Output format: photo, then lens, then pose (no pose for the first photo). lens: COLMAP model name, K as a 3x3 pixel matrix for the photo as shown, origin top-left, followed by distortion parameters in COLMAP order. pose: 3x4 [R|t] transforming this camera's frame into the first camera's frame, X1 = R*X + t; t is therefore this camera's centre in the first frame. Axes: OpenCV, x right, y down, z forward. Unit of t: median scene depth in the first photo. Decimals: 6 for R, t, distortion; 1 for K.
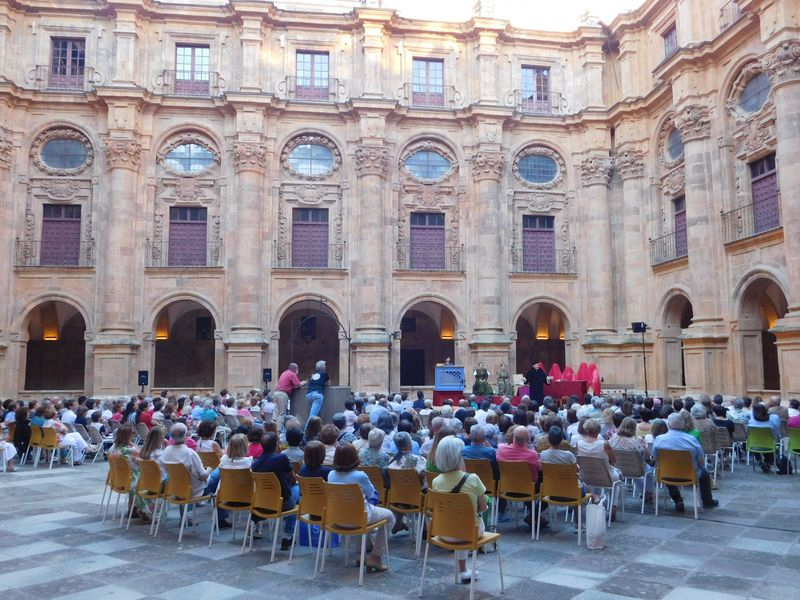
lens RADIAL K [[699.4, 0, 400.8], [0, 699.4, 300.6], [0, 0, 1]] dist [-0.005736, -0.000407]
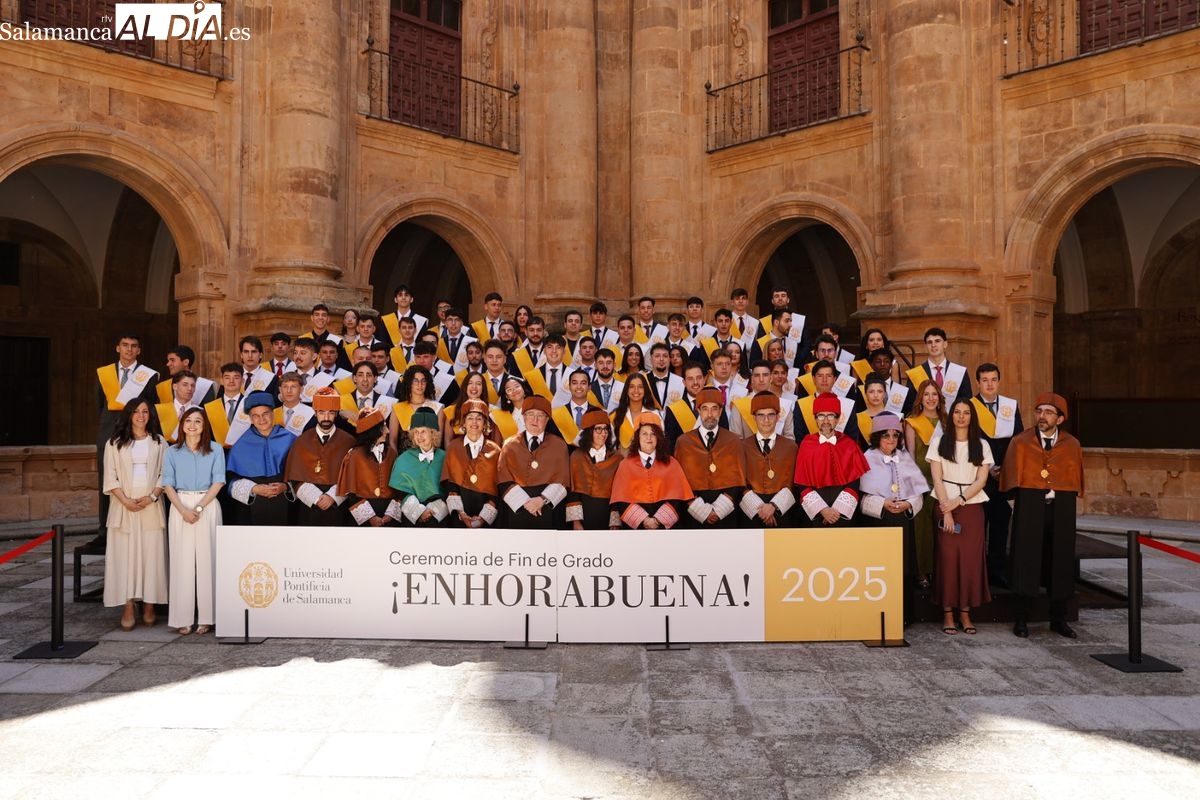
lens RADIAL K [[901.2, 0, 598.0], [0, 901.2, 400.5], [0, 0, 1]] dist [-0.021757, 0.003752]
pose [[0.808096, 0.009284, 0.588978, -0.010511], [-0.065044, 0.995168, 0.073555, 0.061591], [-0.585449, -0.097749, 0.804795, 0.571541]]
